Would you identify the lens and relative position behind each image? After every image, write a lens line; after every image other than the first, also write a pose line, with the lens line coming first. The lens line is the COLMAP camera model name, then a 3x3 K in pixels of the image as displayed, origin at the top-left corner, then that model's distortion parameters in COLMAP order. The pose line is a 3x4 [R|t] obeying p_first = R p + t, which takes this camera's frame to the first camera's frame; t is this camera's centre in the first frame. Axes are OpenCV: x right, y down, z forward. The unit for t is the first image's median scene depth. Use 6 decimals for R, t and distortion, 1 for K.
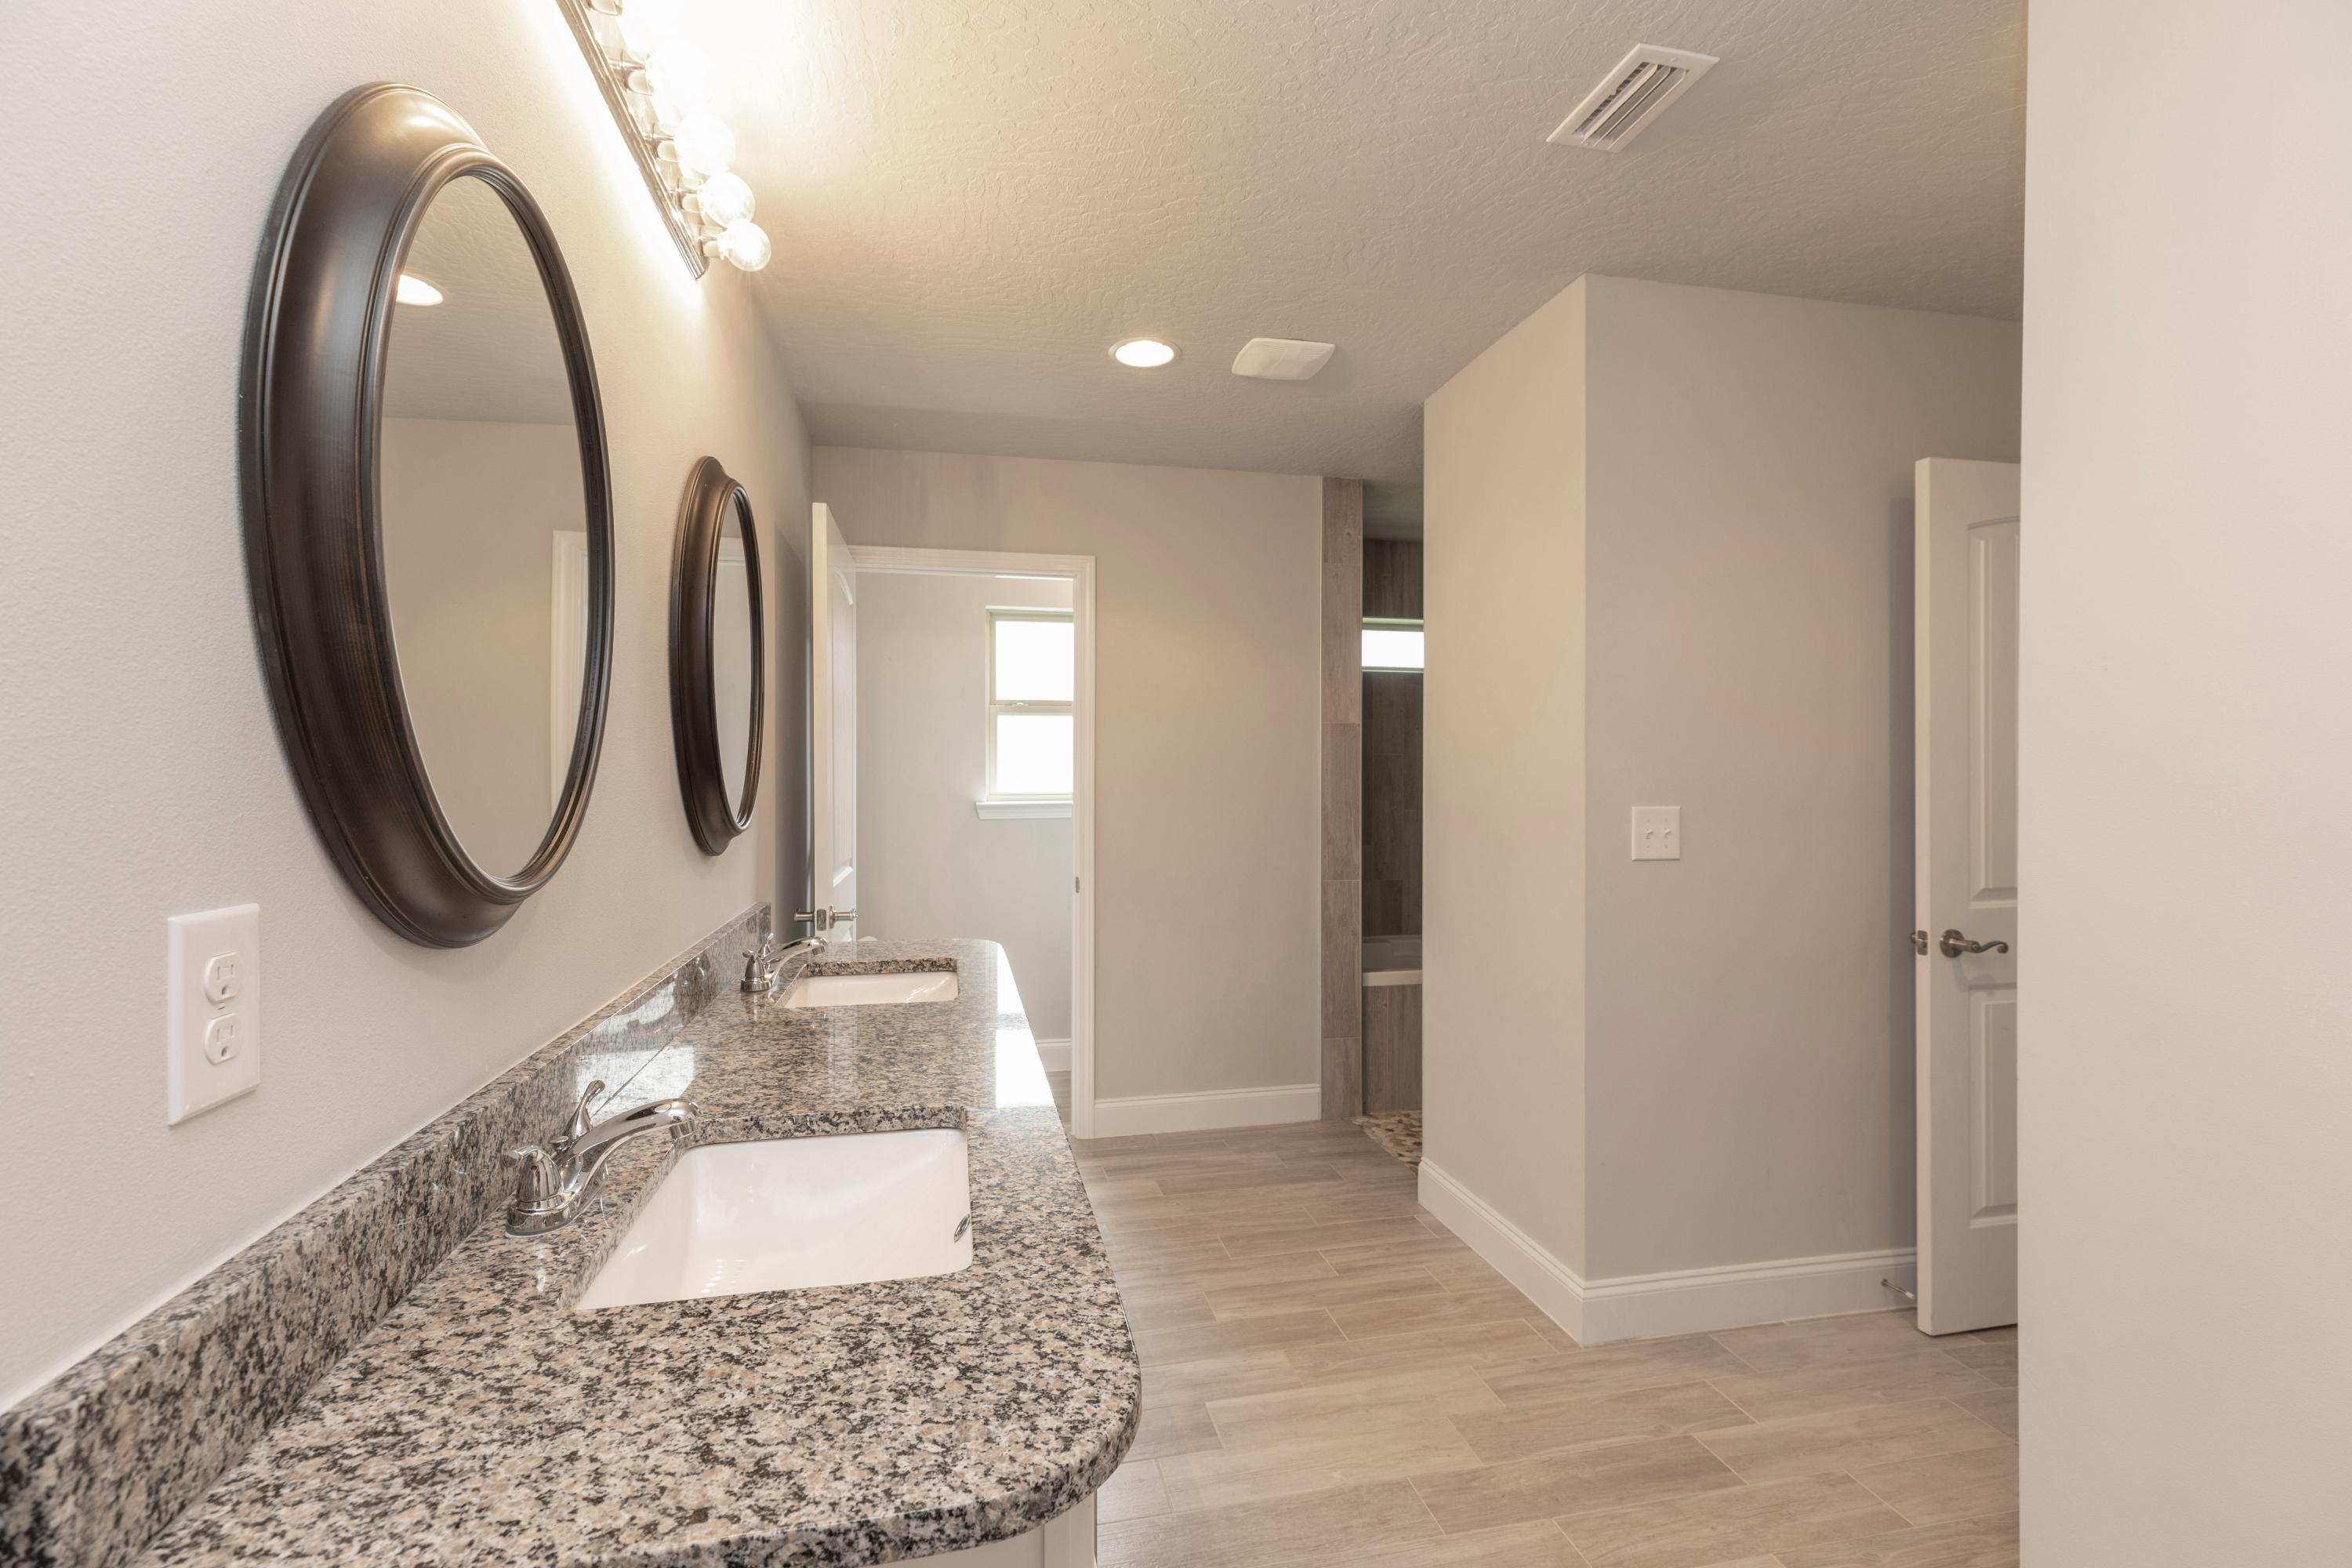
lens RADIAL K [[1051.6, 0, 1175.3], [0, 1051.6, 778.0], [0, 0, 1]] dist [0.000896, -0.000531]
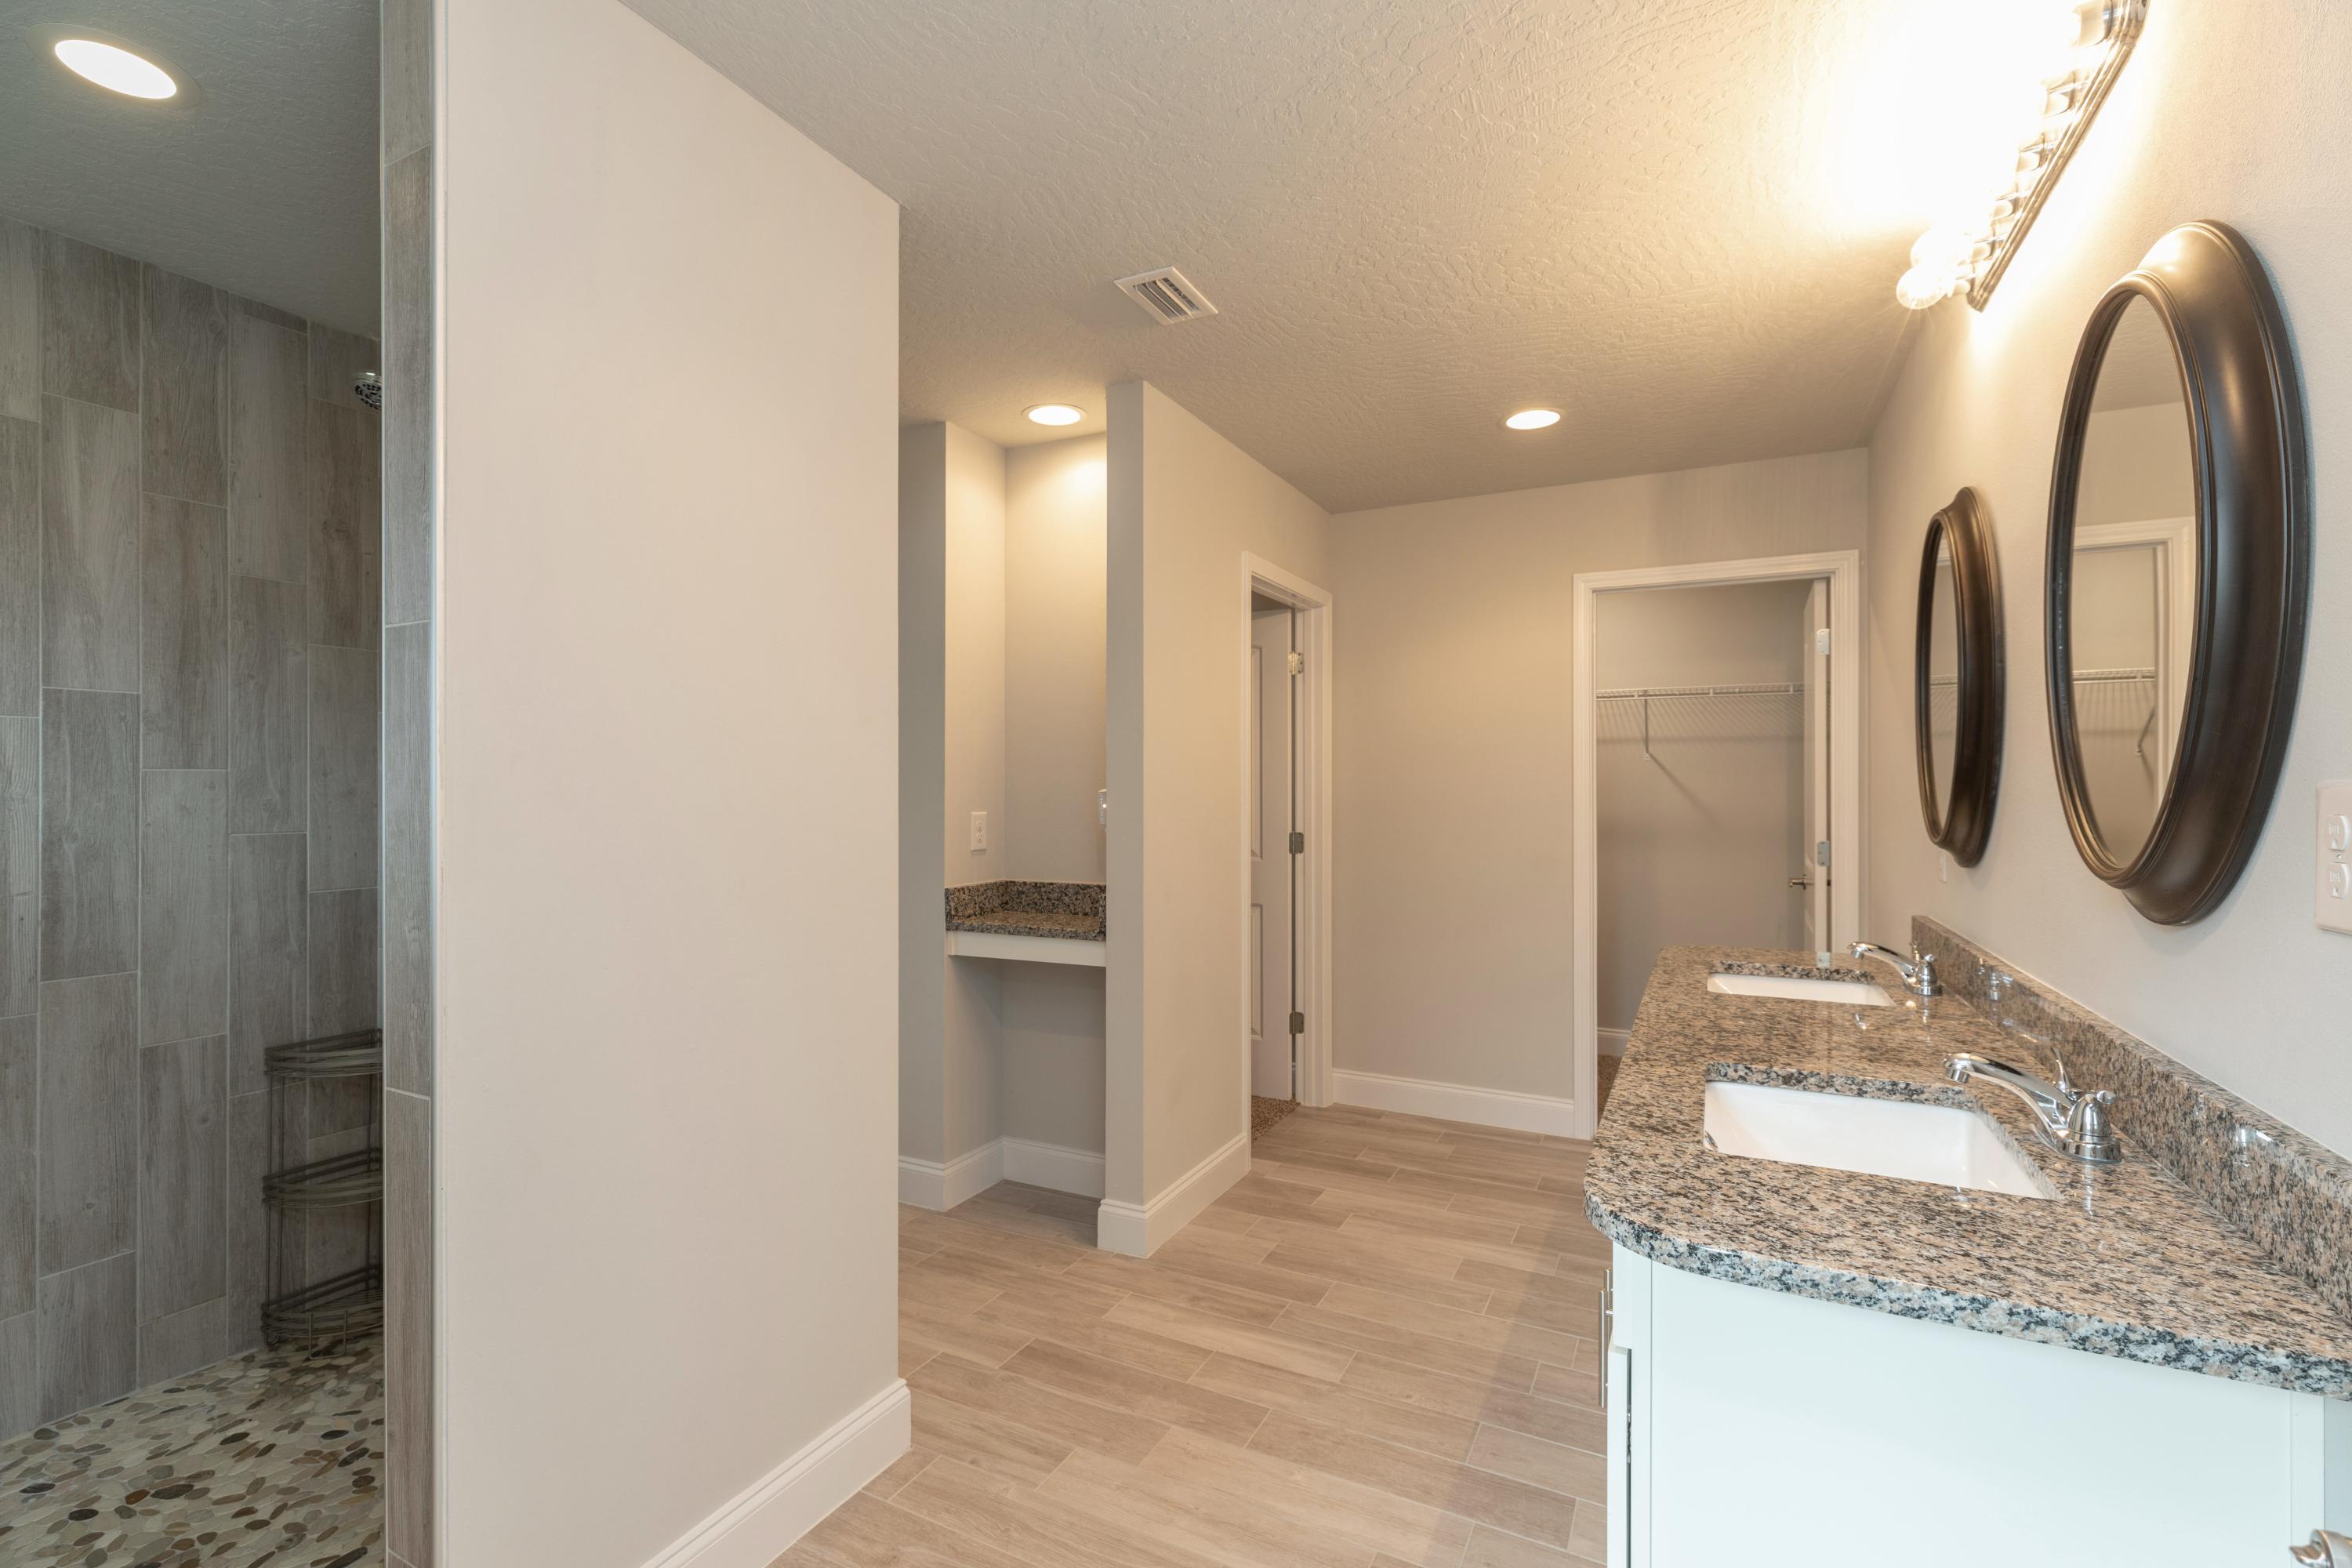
lens RADIAL K [[1051.6, 0, 1172.8], [0, 1051.6, 789.1], [0, 0, 1]] dist [0.000896, -0.000531]
pose [[-0.776108, 0.005518, 0.630576, -0.385708], [0.002826, 0.999982, -0.005272, 0.011183], [-0.630593, -0.002310, -0.776110, 1.840058]]
